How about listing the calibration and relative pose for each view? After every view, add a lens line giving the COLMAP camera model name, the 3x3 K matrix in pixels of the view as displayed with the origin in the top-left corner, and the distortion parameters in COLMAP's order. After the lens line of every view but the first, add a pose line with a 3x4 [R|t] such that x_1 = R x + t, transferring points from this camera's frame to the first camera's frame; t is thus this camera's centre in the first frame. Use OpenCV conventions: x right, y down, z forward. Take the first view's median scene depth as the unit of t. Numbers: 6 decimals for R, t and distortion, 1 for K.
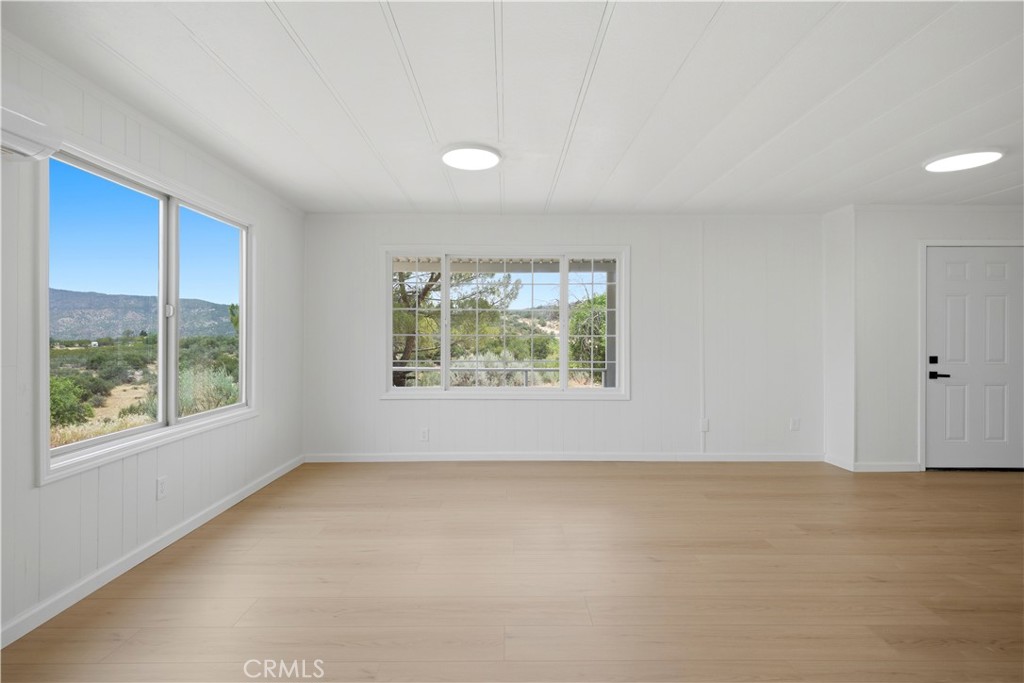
lens RADIAL K [[473.9, 0, 508.3], [0, 473.9, 341.0], [0, 0, 1]] dist [-0.002866, -0.001838]
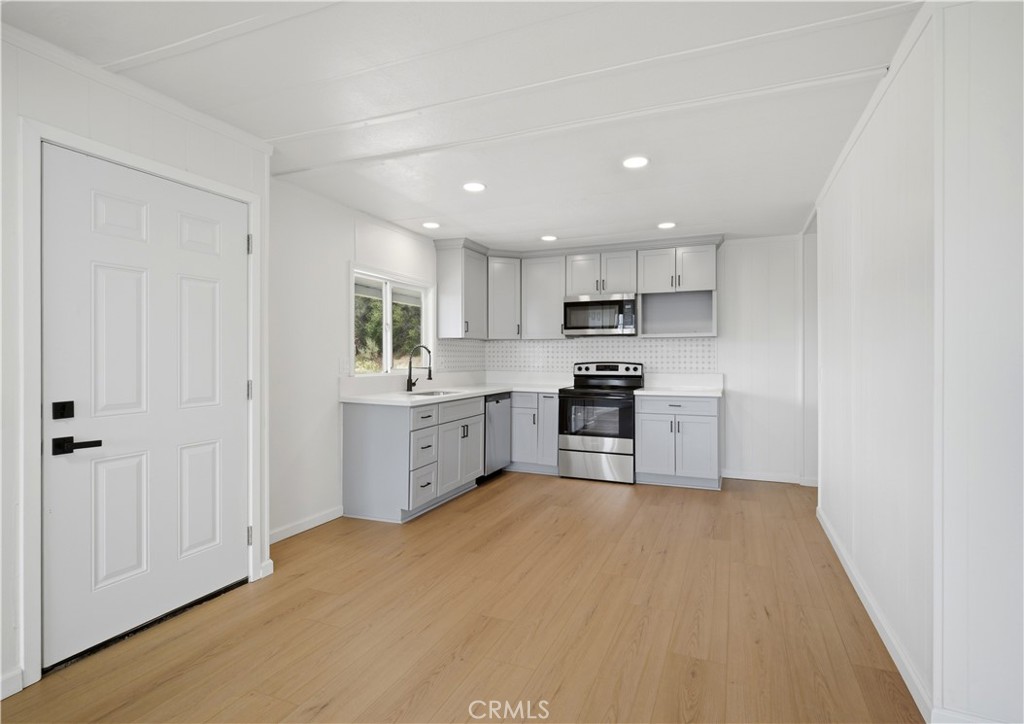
lens RADIAL K [[521.4, 0, 520.2], [0, 521.4, 356.3], [0, 0, 1]] dist [0.015648, -0.002175]
pose [[0.363511, -0.005198, 0.931575, 0.604070], [0.004048, 0.999984, 0.004000, -0.009591], [-0.931581, 0.002317, 0.363526, 0.435933]]
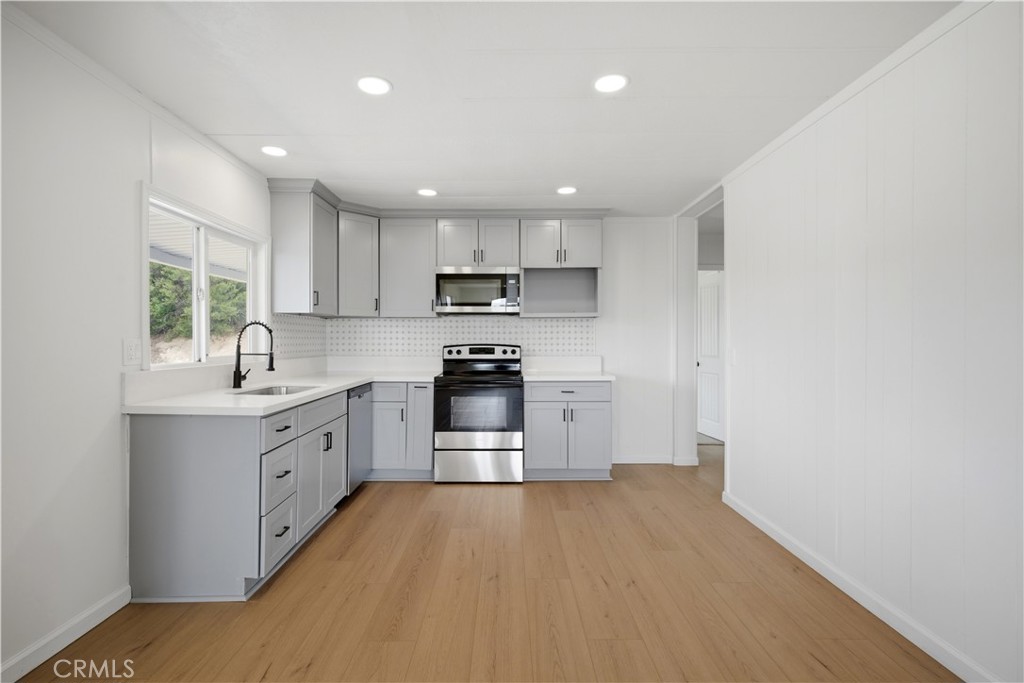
lens RADIAL K [[489.0, 0, 508.3], [0, 489.0, 337.9], [0, 0, 1]] dist [-0.003312, 0.000232]
pose [[-0.020291, -0.004168, 0.999785, 0.828323], [0.002819, 0.999987, 0.004226, -0.007492], [-0.999790, 0.002904, -0.020279, 0.677316]]
